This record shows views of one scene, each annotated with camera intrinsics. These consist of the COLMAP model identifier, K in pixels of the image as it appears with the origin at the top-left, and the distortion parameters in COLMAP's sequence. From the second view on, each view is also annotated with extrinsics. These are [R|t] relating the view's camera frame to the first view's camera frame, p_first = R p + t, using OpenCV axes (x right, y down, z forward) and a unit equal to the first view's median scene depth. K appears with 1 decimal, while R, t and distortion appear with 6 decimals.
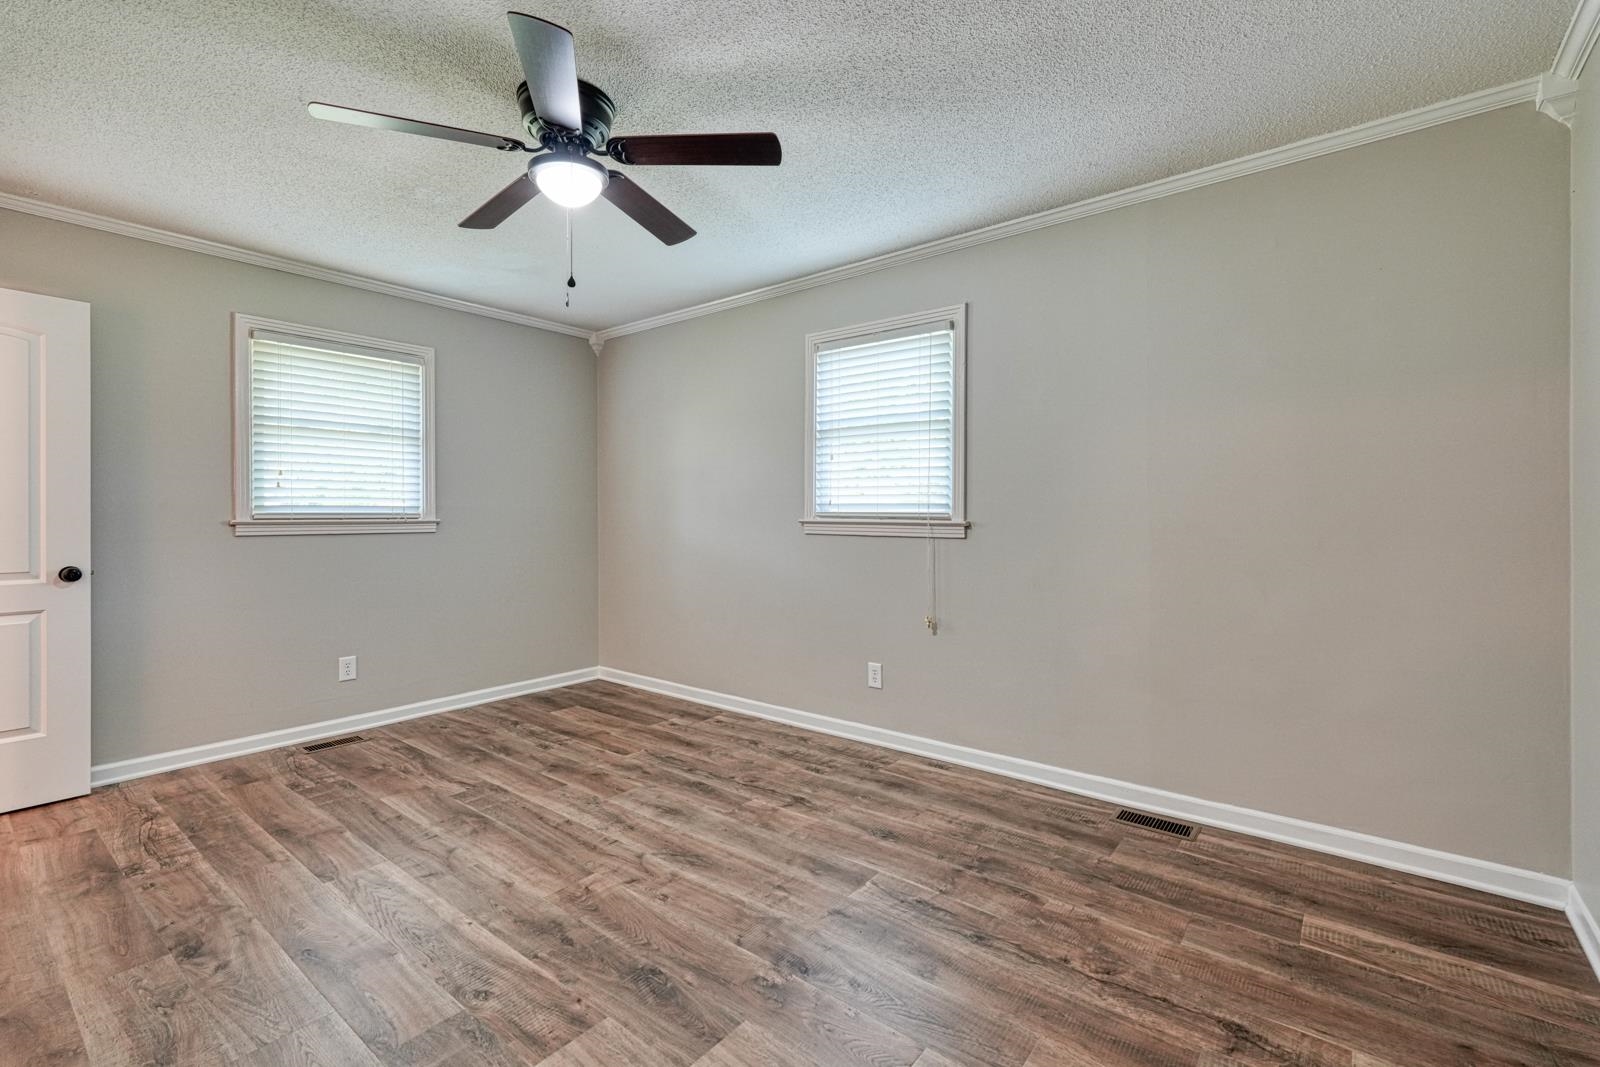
lens RADIAL K [[704.1, 0, 799.1], [0, 704.1, 523.5], [0, 0, 1]] dist [0.001290, 0.001690]
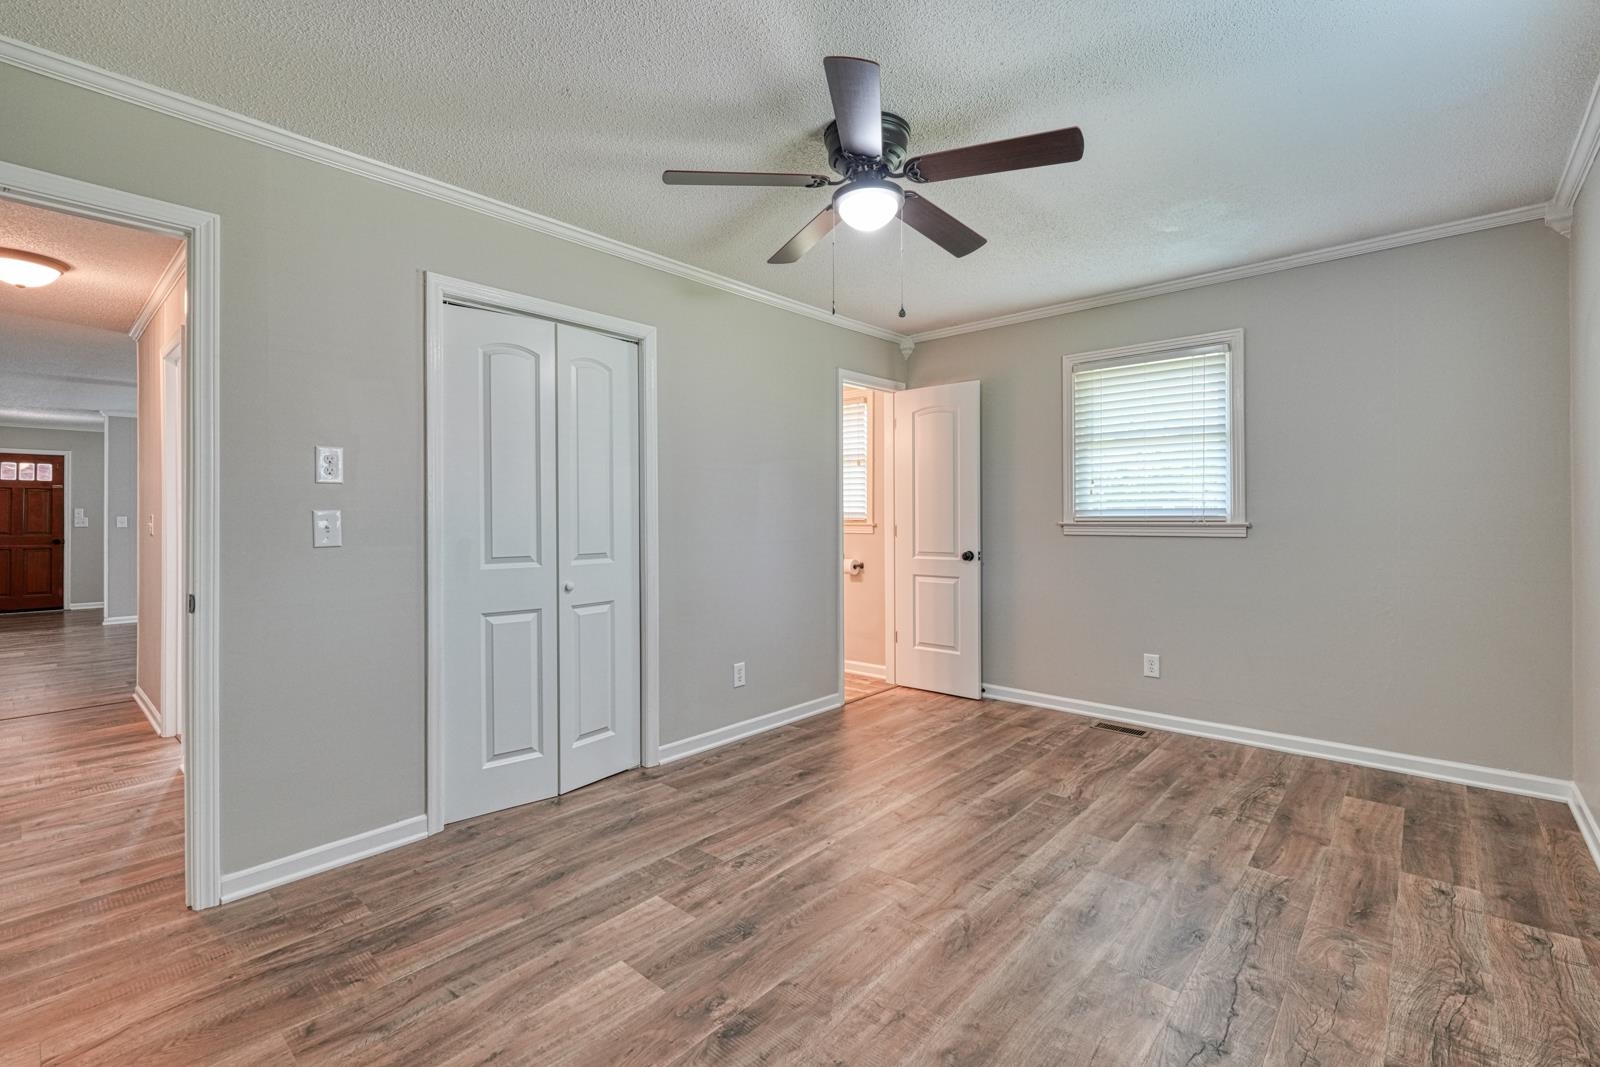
lens RADIAL K [[704.1, 0, 803.2], [0, 704.1, 521.2], [0, 0, 1]] dist [0.001290, 0.001690]
pose [[-0.052060, 0.004435, -0.998634, 0.638211], [-0.008918, 0.999948, 0.004906, -0.011178], [0.998604, 0.009162, -0.052018, 0.820697]]
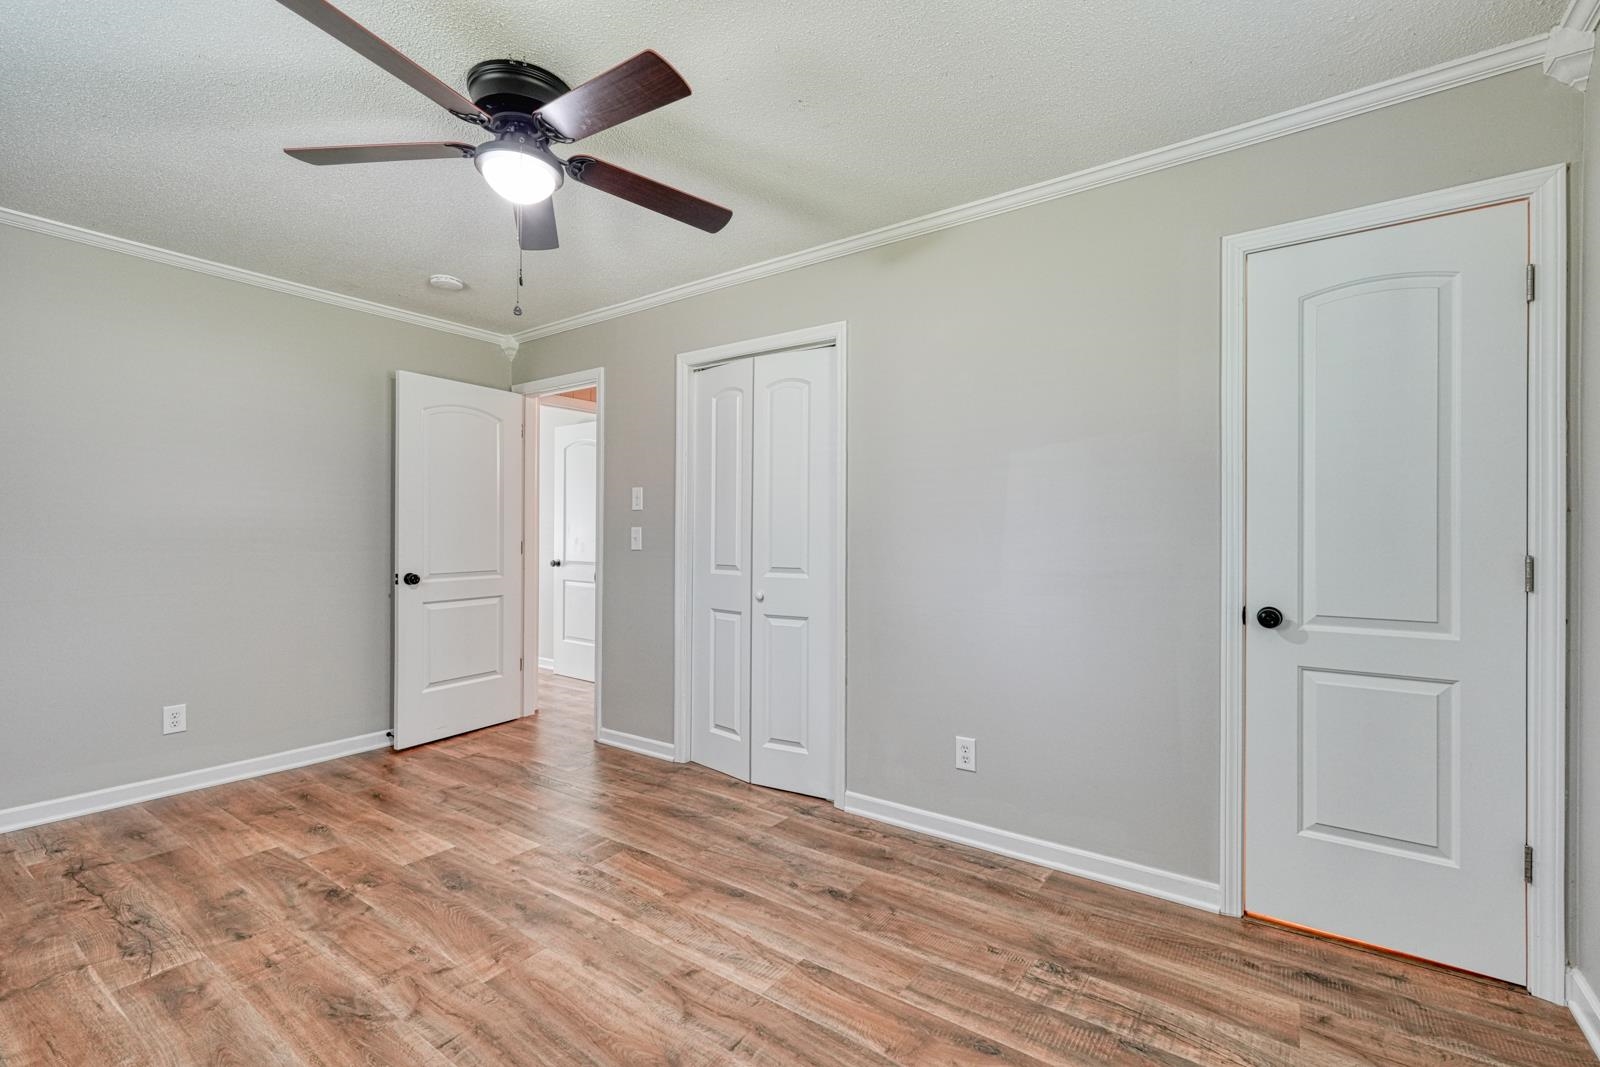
lens RADIAL K [[704.1, 0, 803.2], [0, 704.1, 532.3], [0, 0, 1]] dist [0.001290, 0.001690]
pose [[-0.998553, -0.000610, -0.053776, -0.561981], [-0.001372, 0.999899, 0.014132, -0.027151], [0.053762, 0.014185, -0.998453, 1.673682]]
